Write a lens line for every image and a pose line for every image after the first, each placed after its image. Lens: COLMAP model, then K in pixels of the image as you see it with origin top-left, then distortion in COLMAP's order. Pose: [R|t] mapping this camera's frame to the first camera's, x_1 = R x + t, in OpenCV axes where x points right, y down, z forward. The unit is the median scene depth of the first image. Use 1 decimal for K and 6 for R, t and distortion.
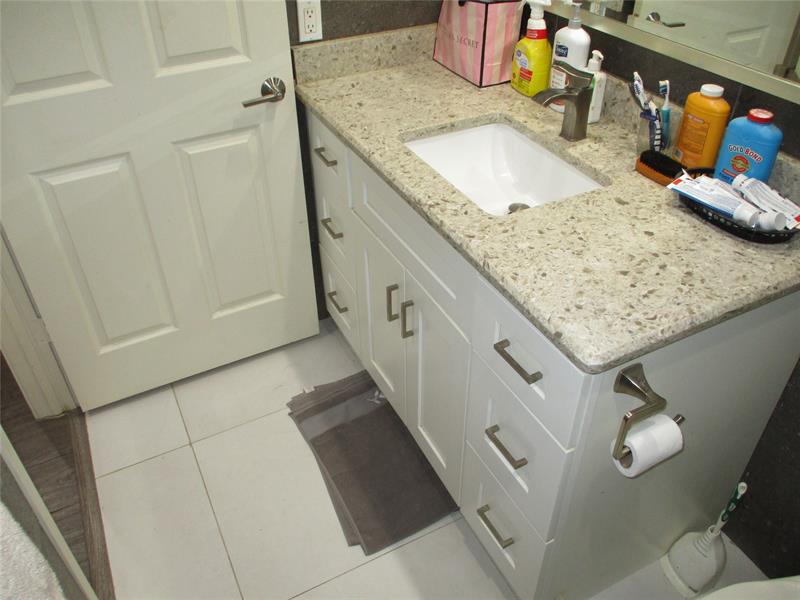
lens RADIAL K [[670.9, 0, 399.7], [0, 670.9, 294.7], [0, 0, 1]] dist [-0.022231, 0.006210]
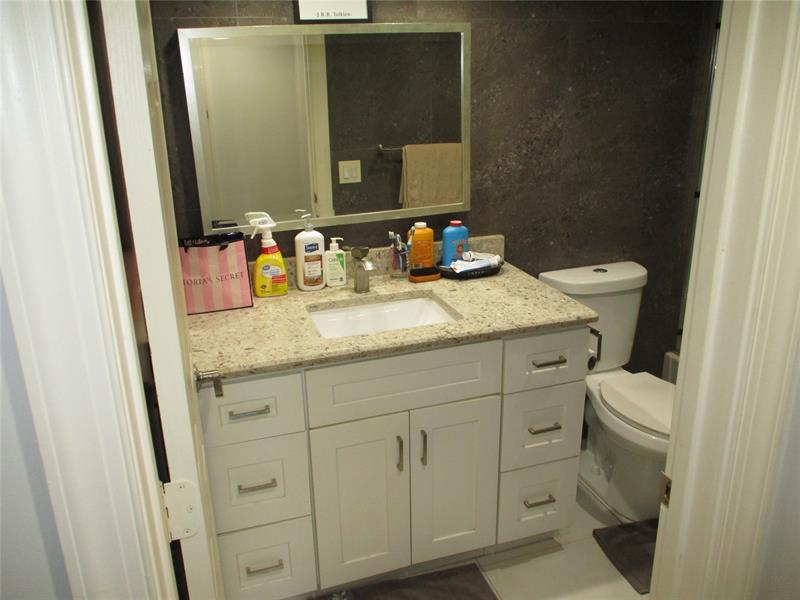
lens RADIAL K [[670.9, 0, 399.7], [0, 670.9, 294.7], [0, 0, 1]] dist [-0.022231, 0.006210]
pose [[0.133940, -0.311433, 0.940781, -1.062289], [0.617635, 0.768636, 0.166513, -0.411843], [-0.774976, 0.558757, 0.295303, 0.511851]]
